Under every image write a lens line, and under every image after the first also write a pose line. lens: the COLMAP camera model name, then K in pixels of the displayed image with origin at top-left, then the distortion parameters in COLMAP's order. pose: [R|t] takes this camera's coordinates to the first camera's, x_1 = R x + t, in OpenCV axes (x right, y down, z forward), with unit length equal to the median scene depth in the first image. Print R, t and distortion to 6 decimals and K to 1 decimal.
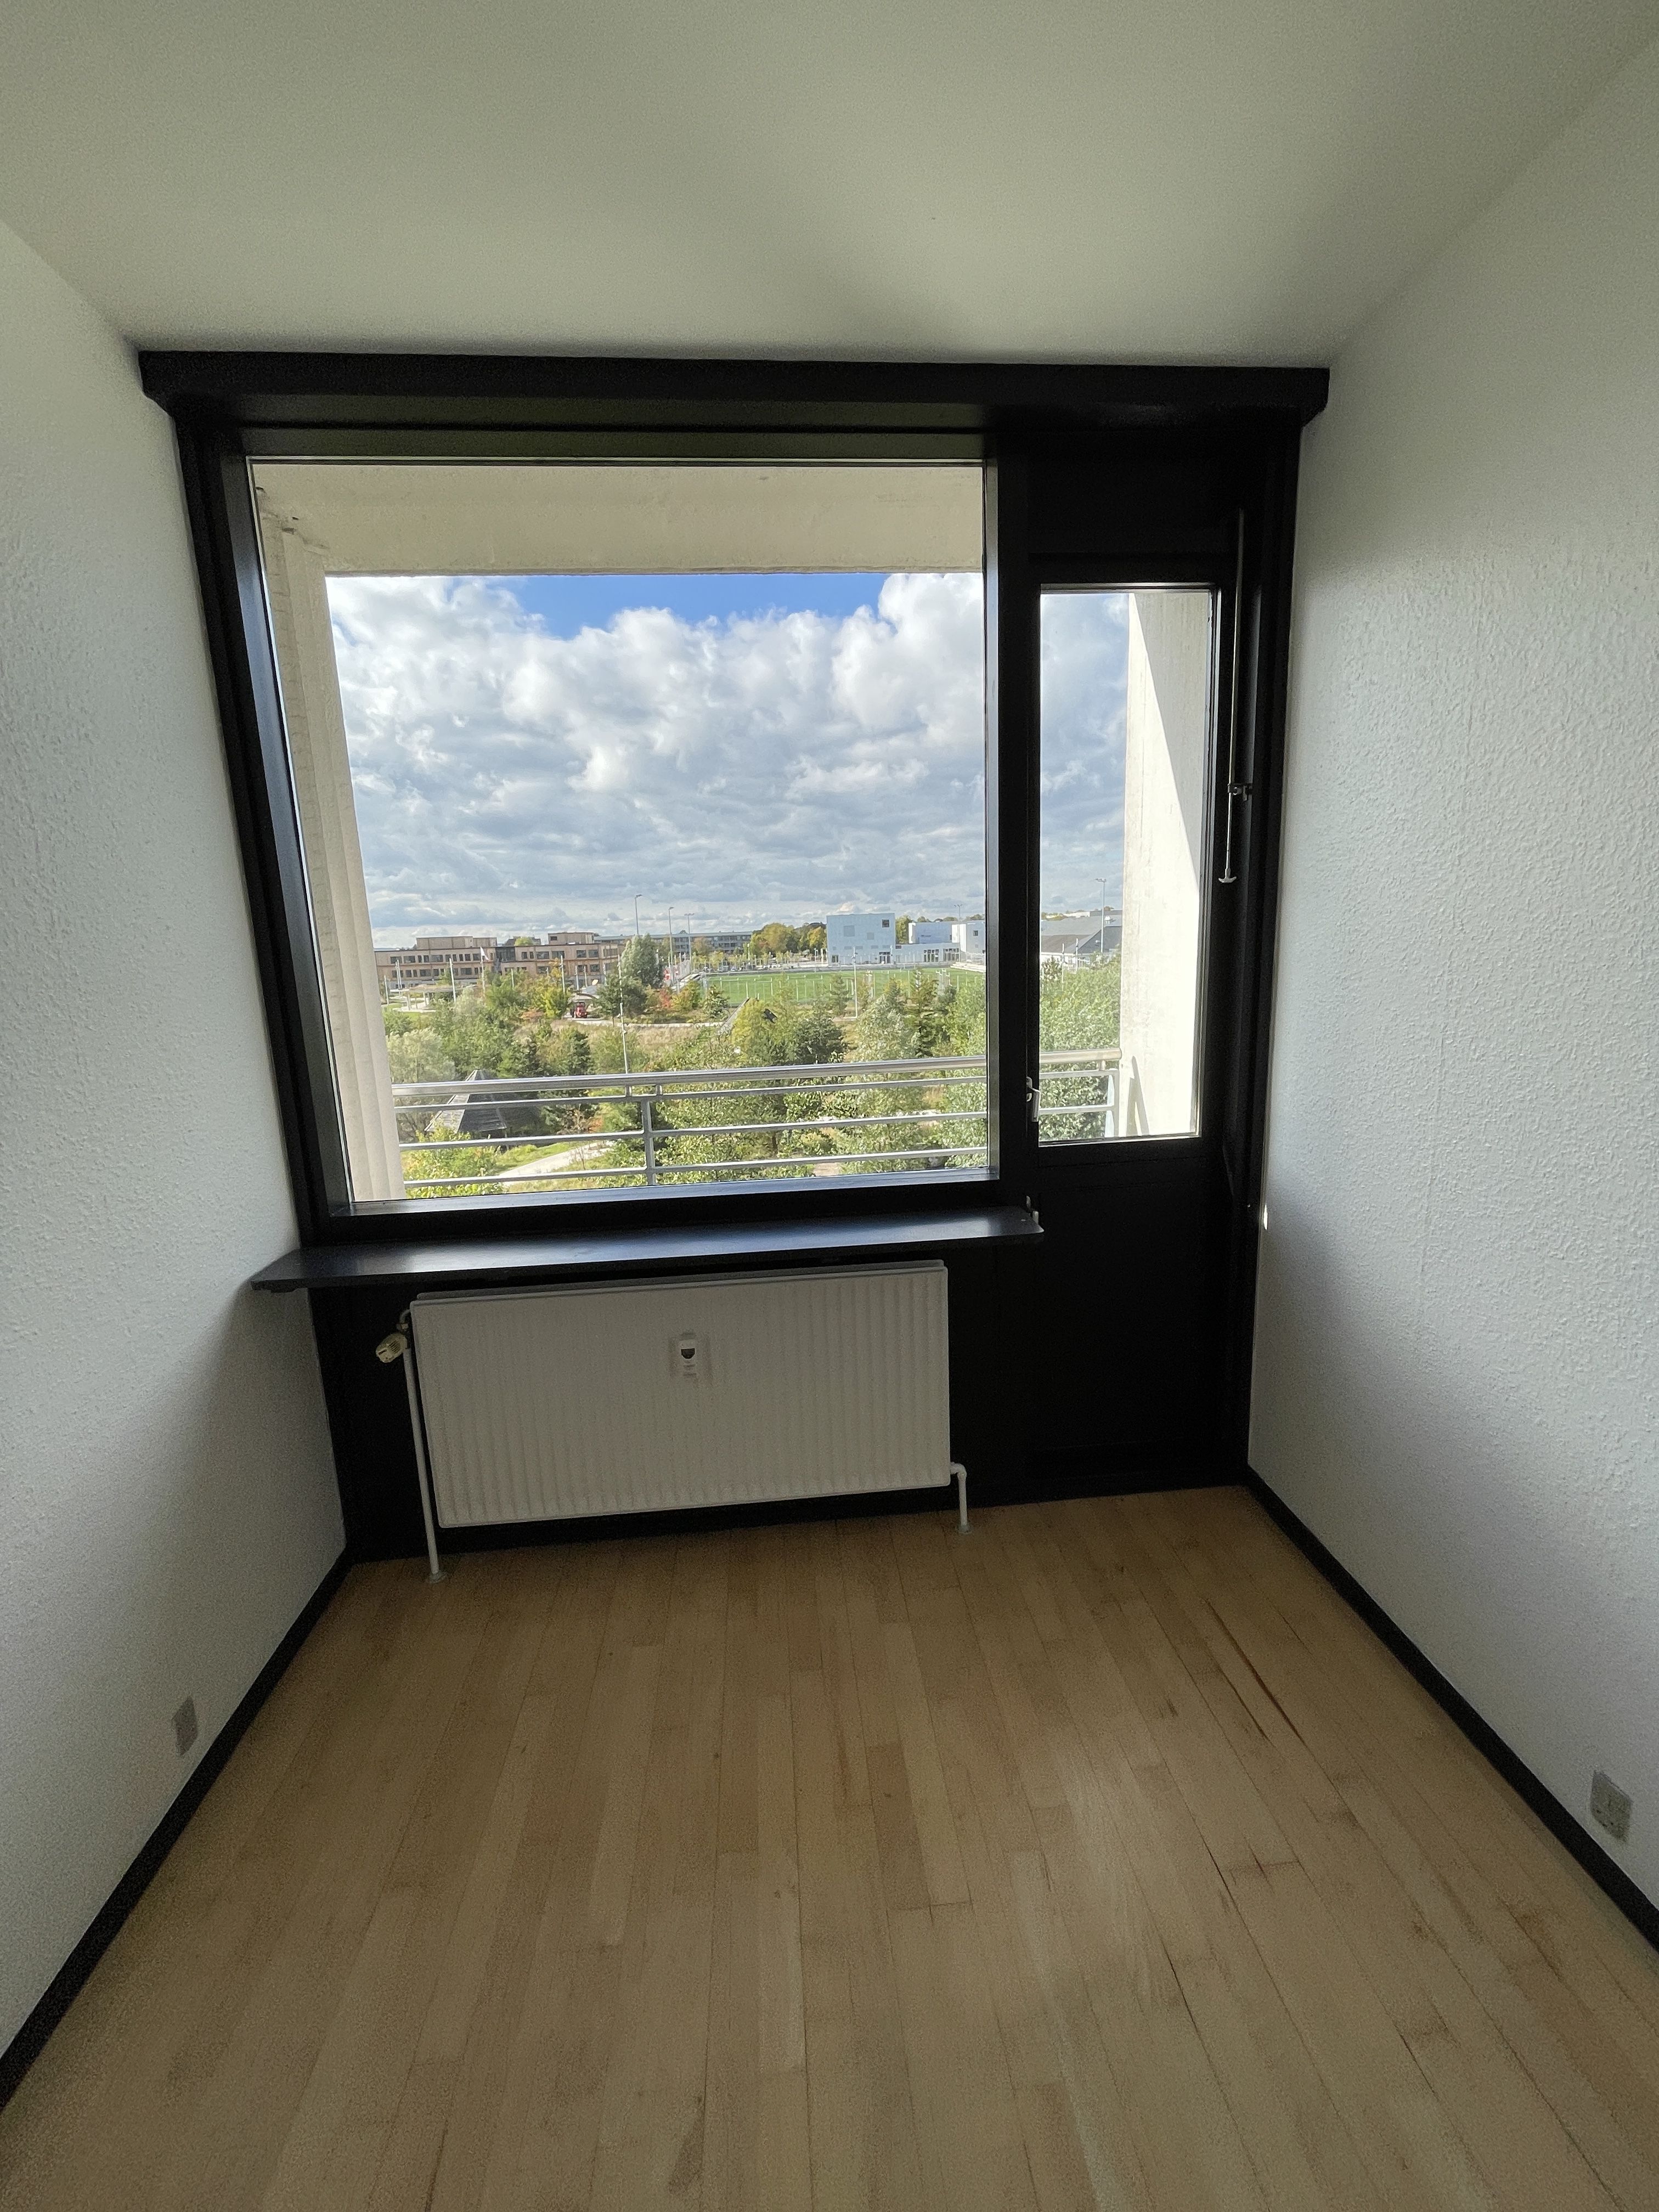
lens RADIAL K [[891.7, 0, 836.4], [0, 891.7, 1100.1], [0, 0, 1]] dist [-0.000323, -0.000045]
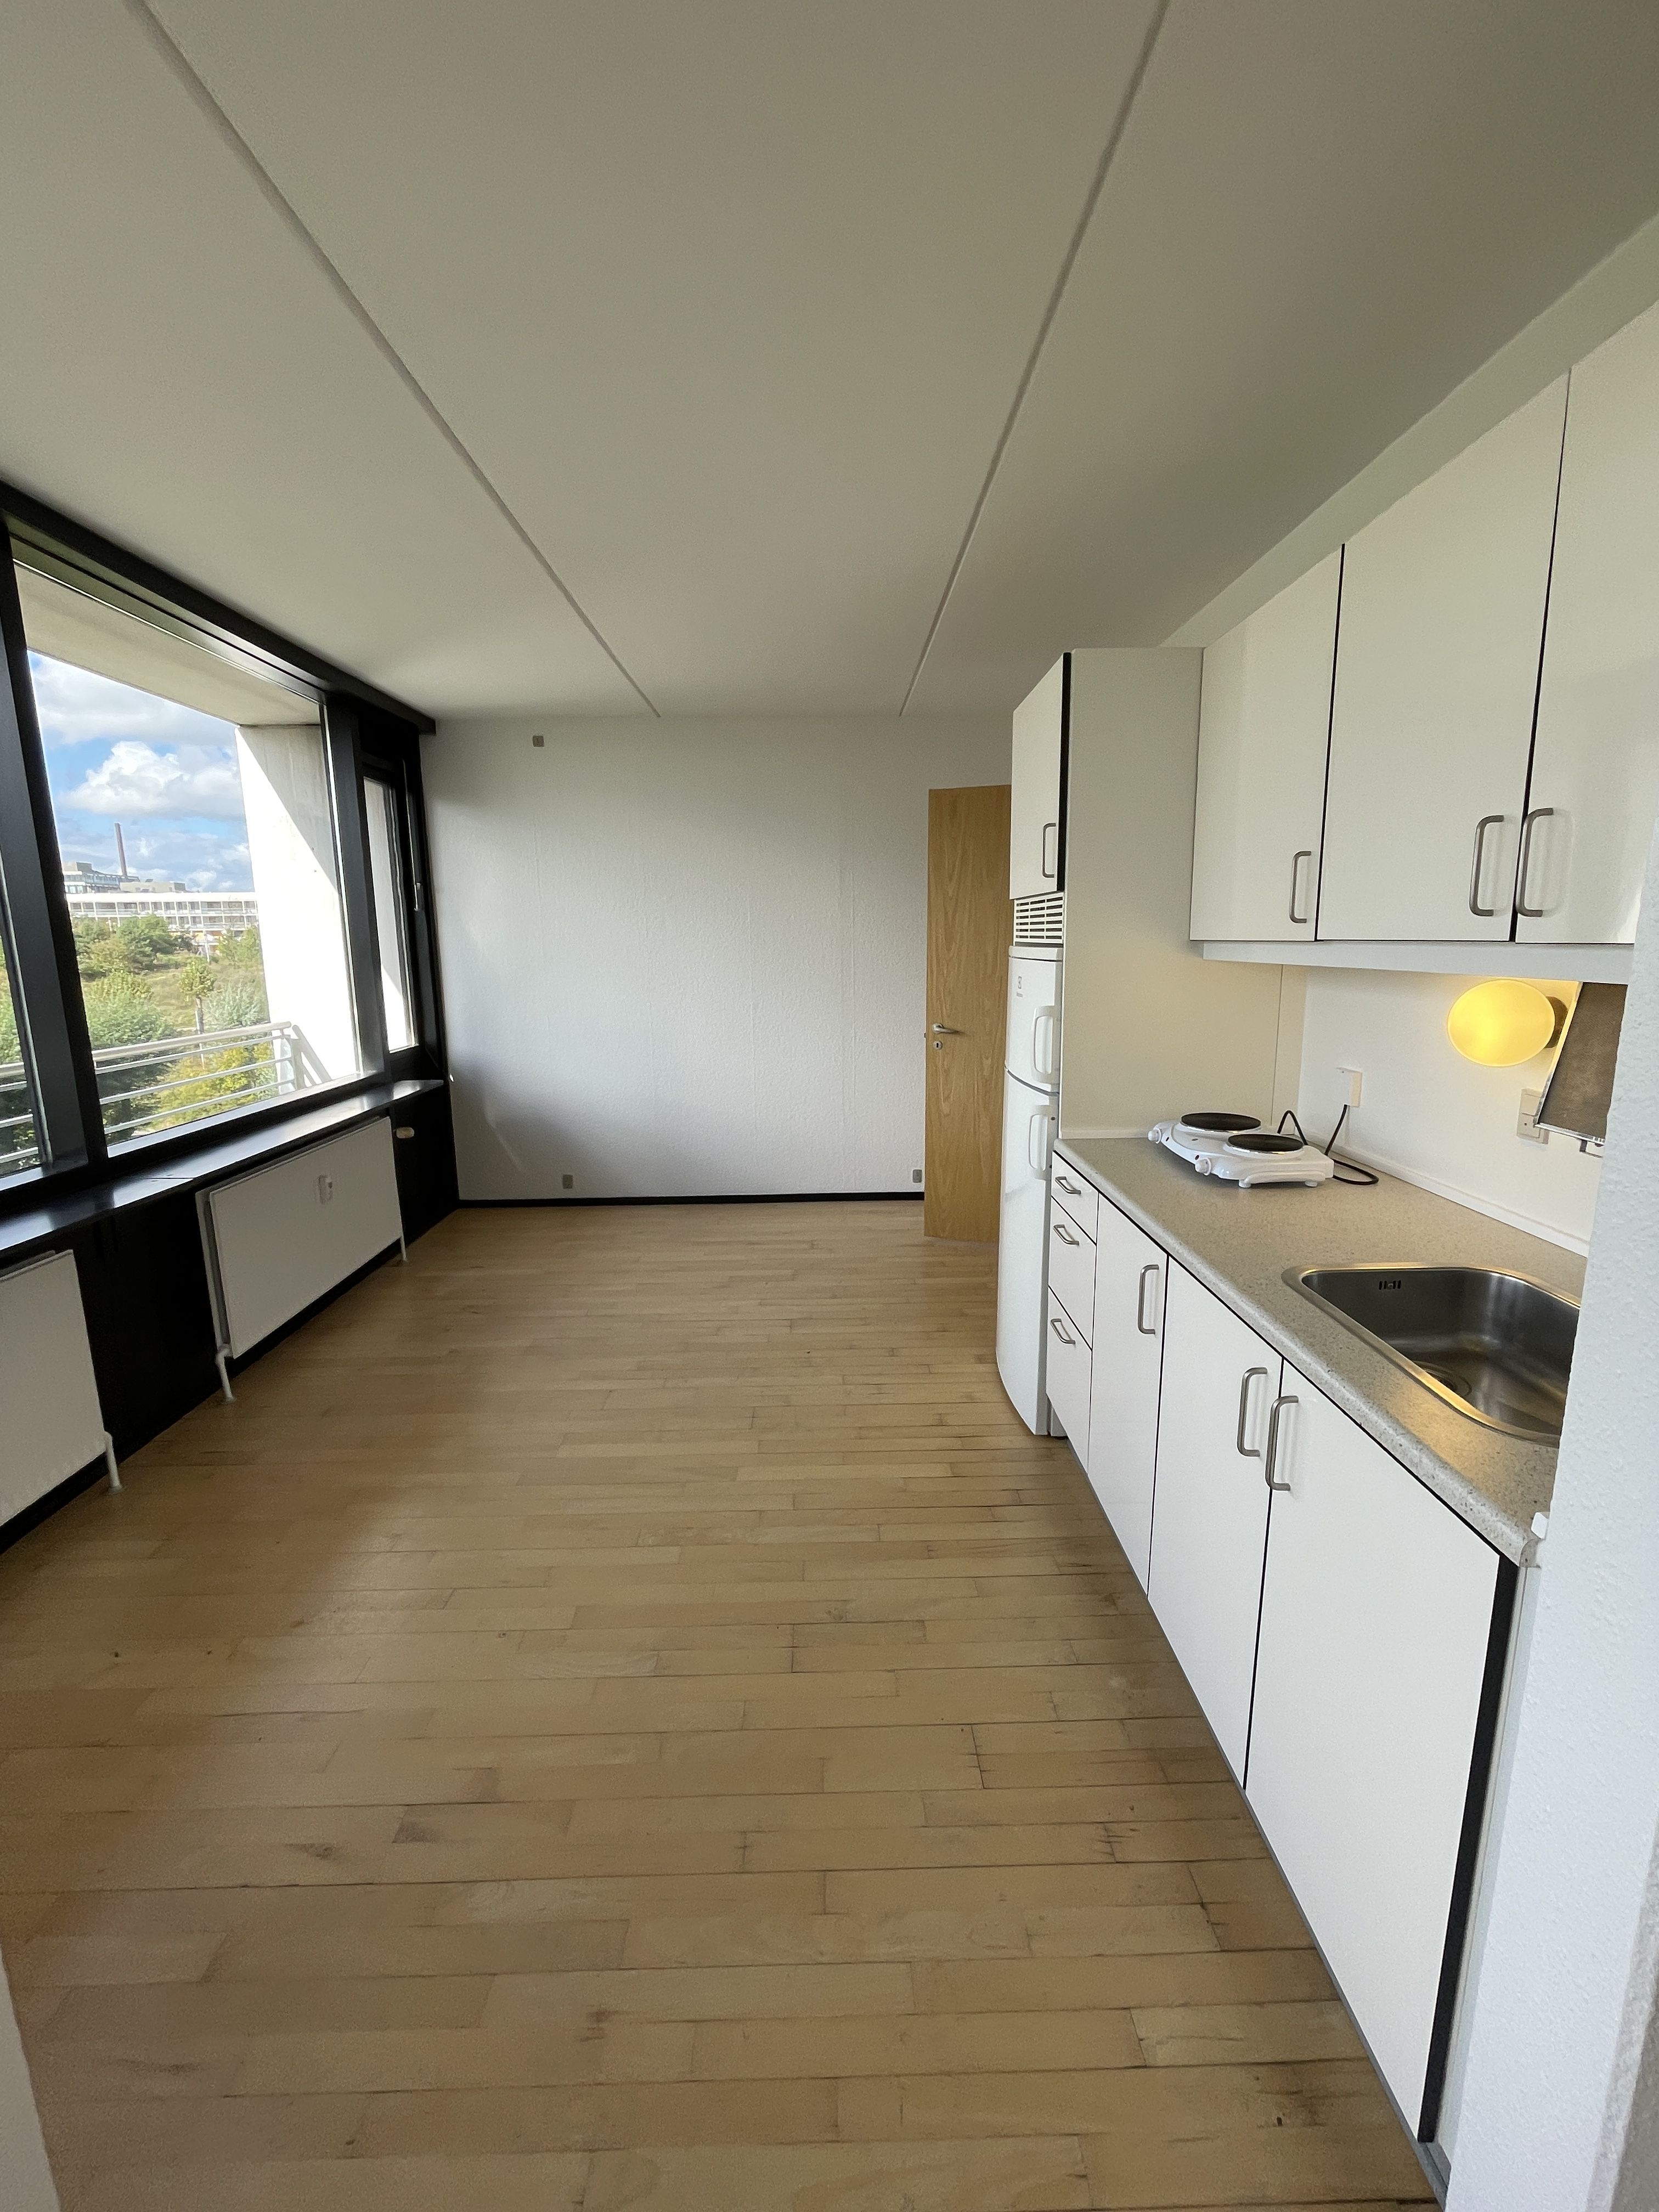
lens RADIAL K [[891.7, 0, 836.4], [0, 891.7, 1100.1], [0, 0, 1]] dist [-0.000323, -0.000045]
pose [[0.072930, -0.147521, 0.986366, -1.195279], [0.193375, 0.972323, 0.131123, 0.063354], [-0.978411, 0.181175, 0.099439, -0.093262]]
